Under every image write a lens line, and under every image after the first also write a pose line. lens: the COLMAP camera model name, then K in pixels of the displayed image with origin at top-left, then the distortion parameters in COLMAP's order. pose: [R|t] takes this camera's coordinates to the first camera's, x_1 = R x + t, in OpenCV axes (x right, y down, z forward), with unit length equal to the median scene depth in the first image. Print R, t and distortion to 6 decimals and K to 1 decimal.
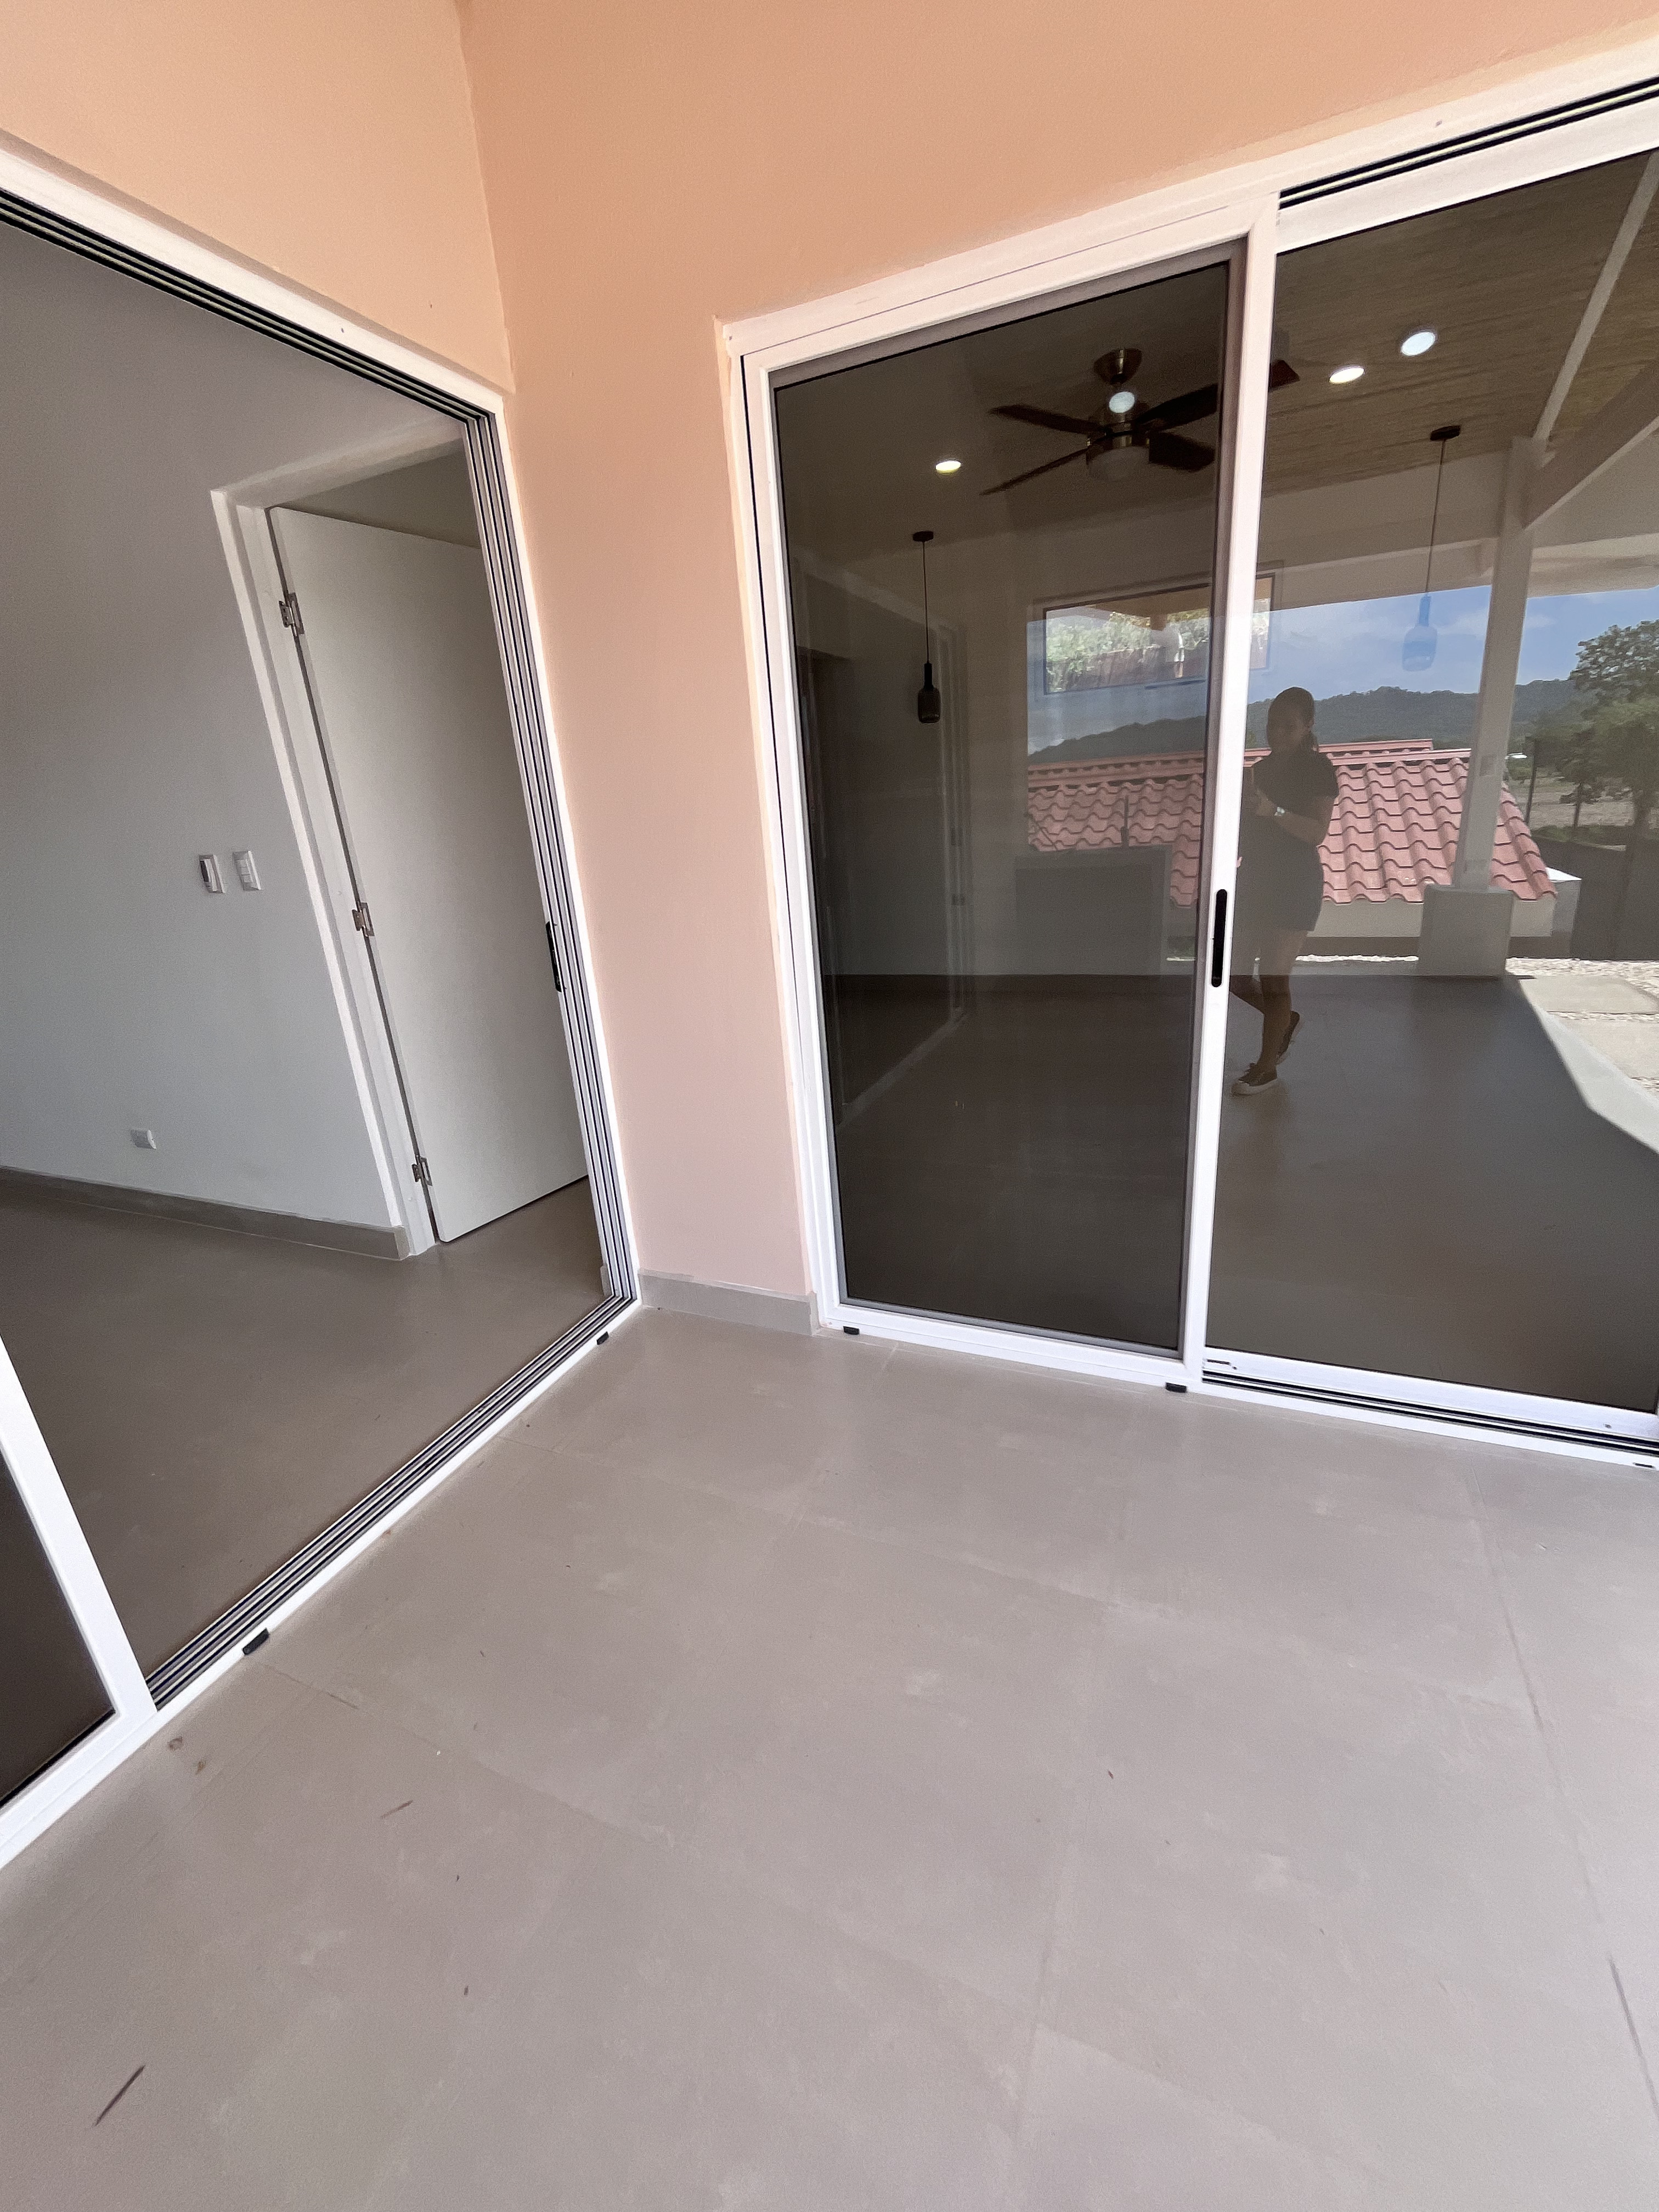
lens RADIAL K [[905.5, 0, 832.9], [0, 905.5, 1098.7], [0, 0, 1]] dist [-0.003404, 0.000403]
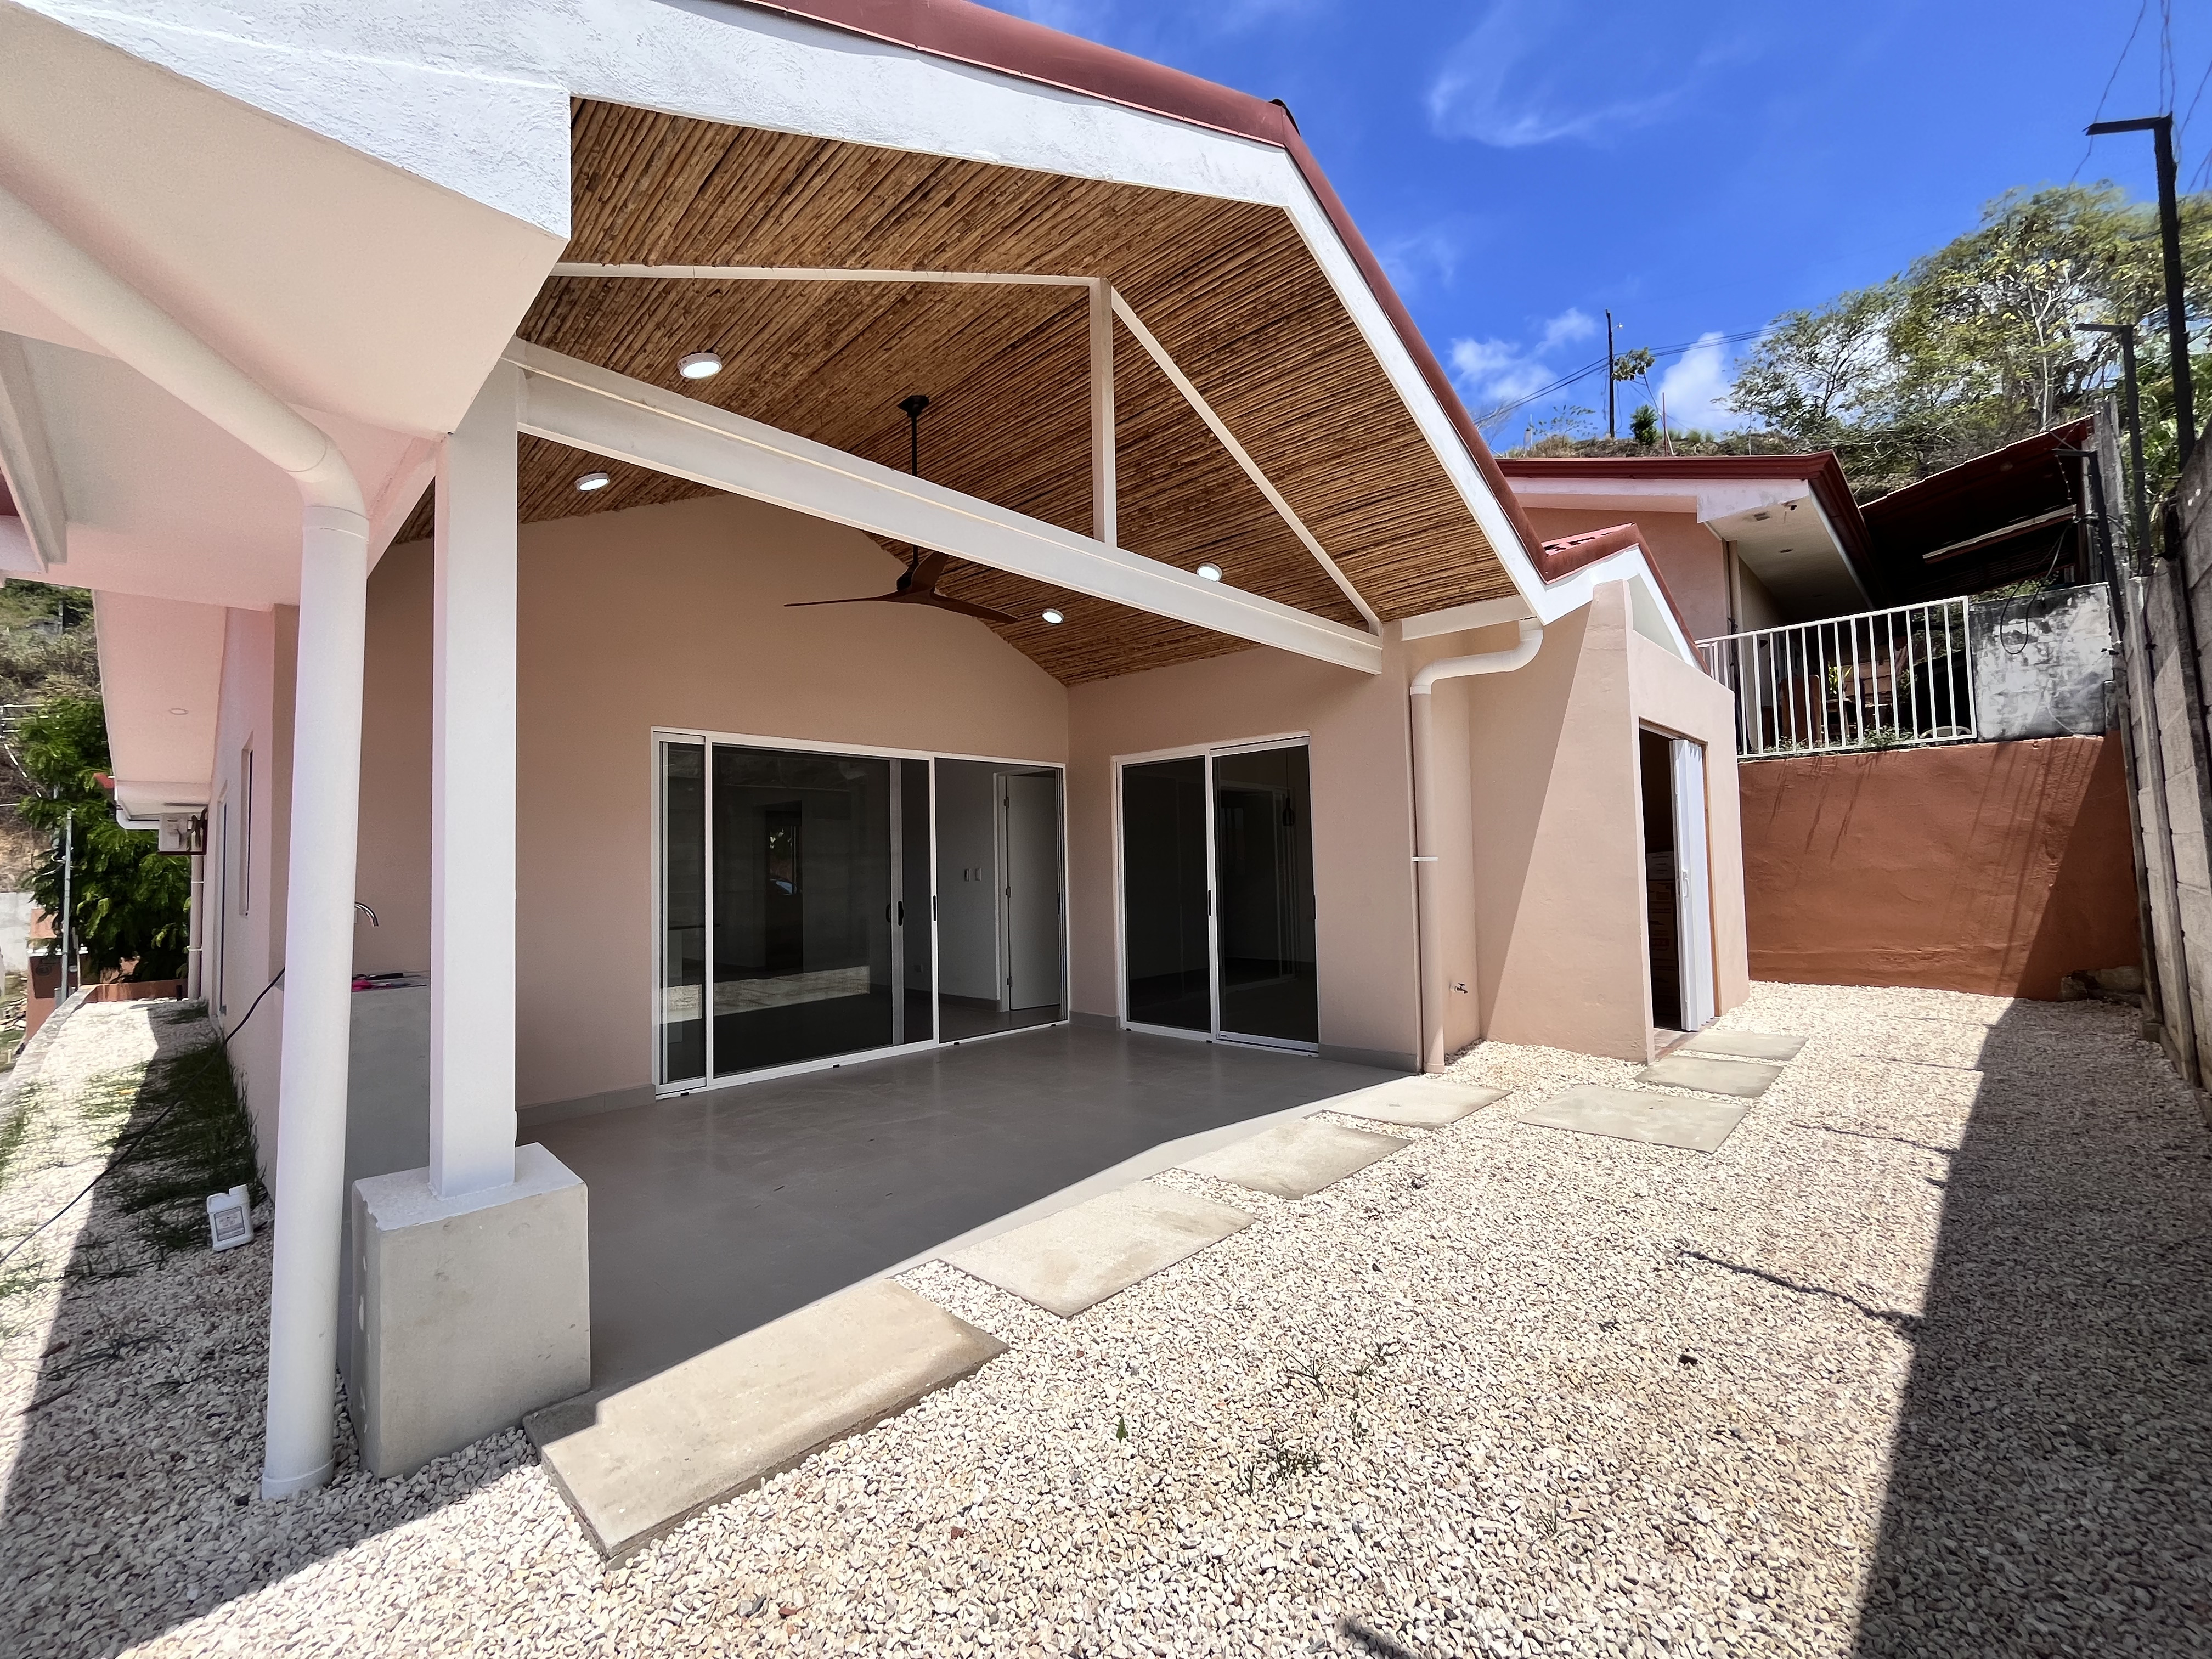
lens RADIAL K [[905.5, 0, 1106.2], [0, 905.5, 826.0], [0, 0, 1]] dist [-0.003404, 0.000403]
pose [[0.936902, 0.035682, -0.347765, 0.971332], [-0.152577, 0.936768, -0.314937, 0.581550], [0.314538, 0.348126, 0.883105, -1.926102]]
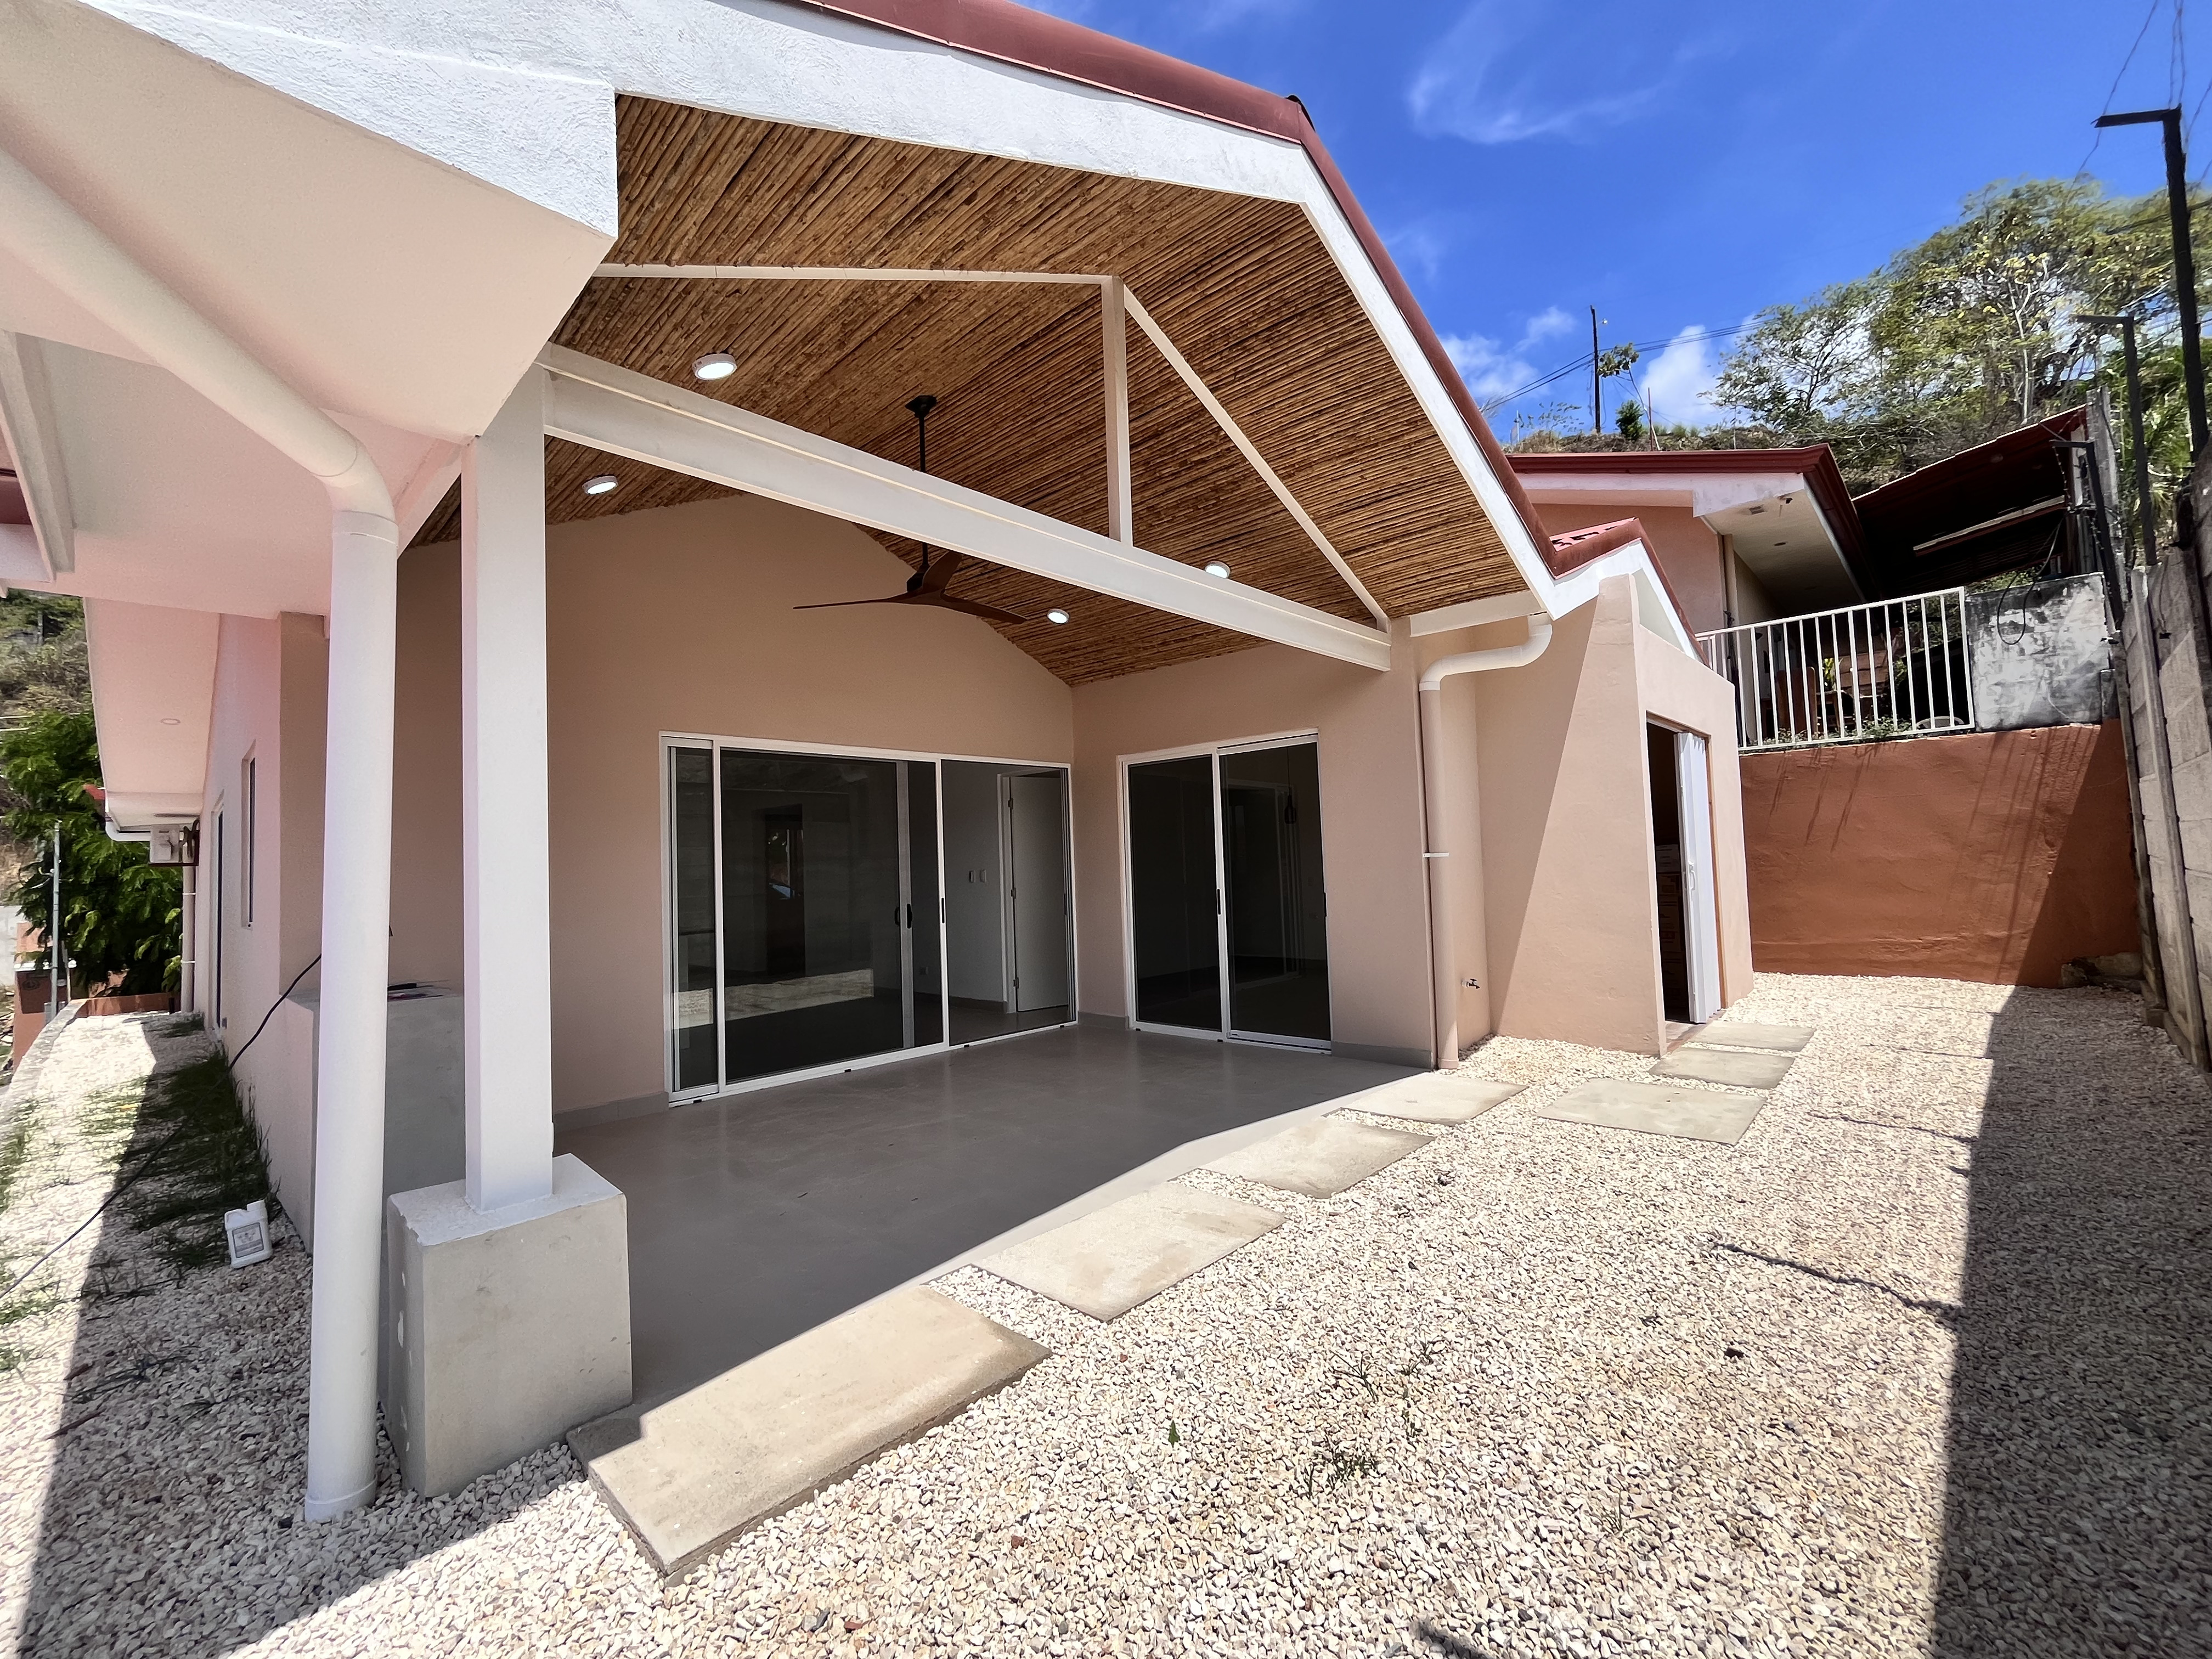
lens RADIAL K [[905.5, 0, 1104.3], [0, 905.5, 825.6], [0, 0, 1]] dist [-0.003404, 0.000403]
pose [[0.940441, 0.024397, -0.339081, 0.914892], [-0.138349, 0.938557, -0.316180, 0.586652], [0.310533, 0.344260, 0.886033, -1.938304]]
